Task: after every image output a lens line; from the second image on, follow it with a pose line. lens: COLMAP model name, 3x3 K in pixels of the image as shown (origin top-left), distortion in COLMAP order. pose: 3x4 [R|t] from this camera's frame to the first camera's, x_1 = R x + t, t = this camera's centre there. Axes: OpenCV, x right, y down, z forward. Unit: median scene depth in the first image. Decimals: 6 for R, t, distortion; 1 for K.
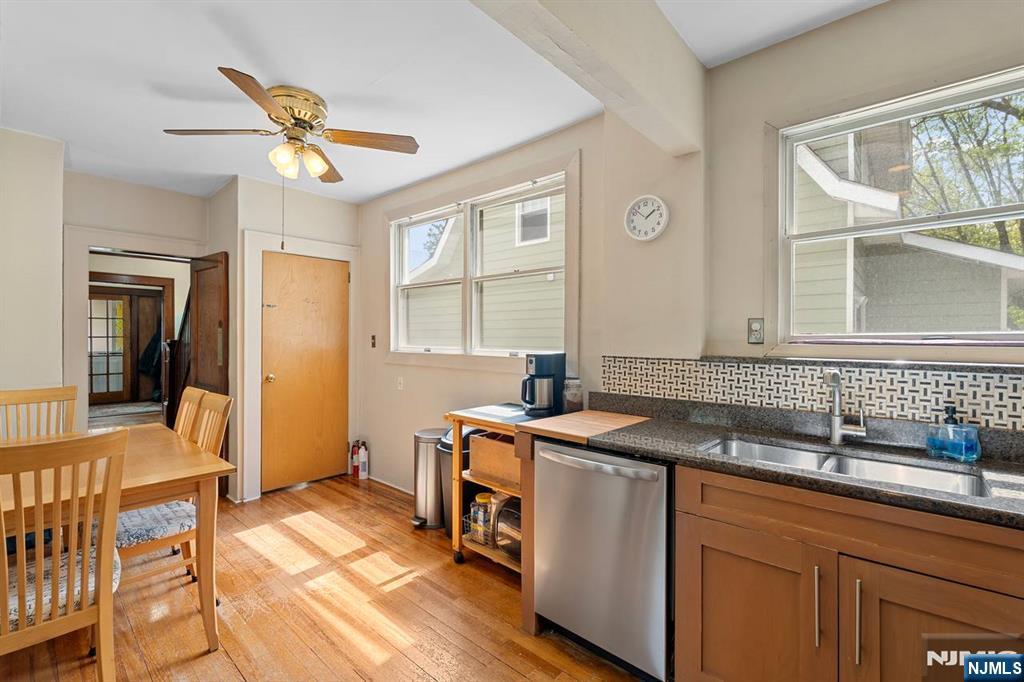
lens RADIAL K [[452.0, 0, 518.0], [0, 452.0, 338.7], [0, 0, 1]] dist [-0.003183, -0.000151]
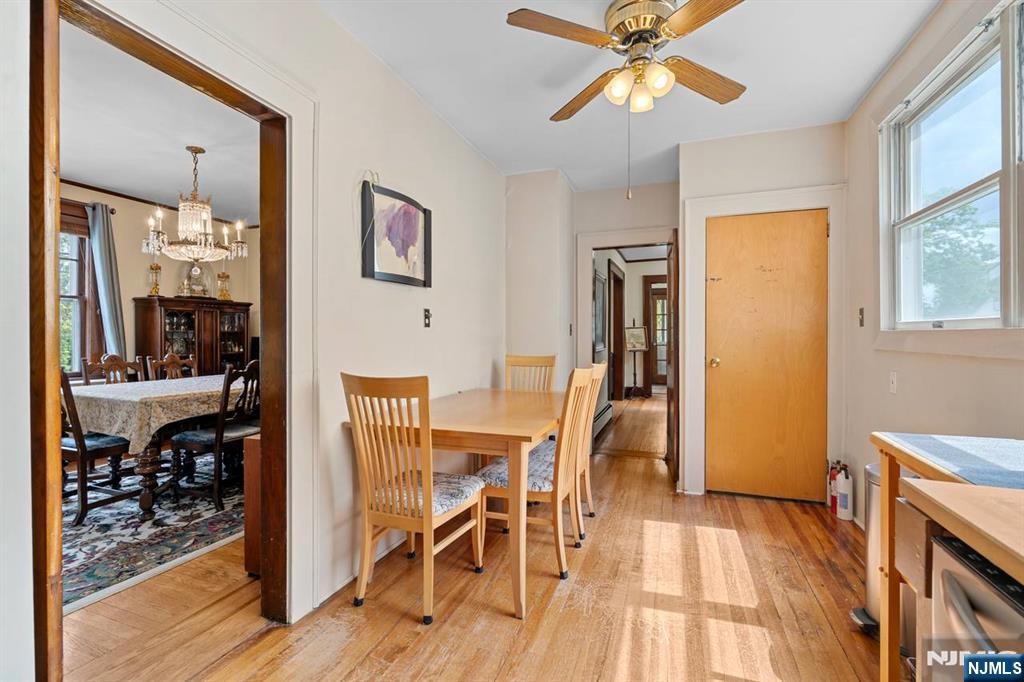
lens RADIAL K [[452.0, 0, 509.3], [0, 452.0, 337.2], [0, 0, 1]] dist [-0.003183, -0.000151]
pose [[0.368443, -0.000443, -0.929650, 0.130530], [-0.000016, 1.000000, -0.000482, 0.043803], [0.929650, 0.000193, 0.368443, 0.342574]]
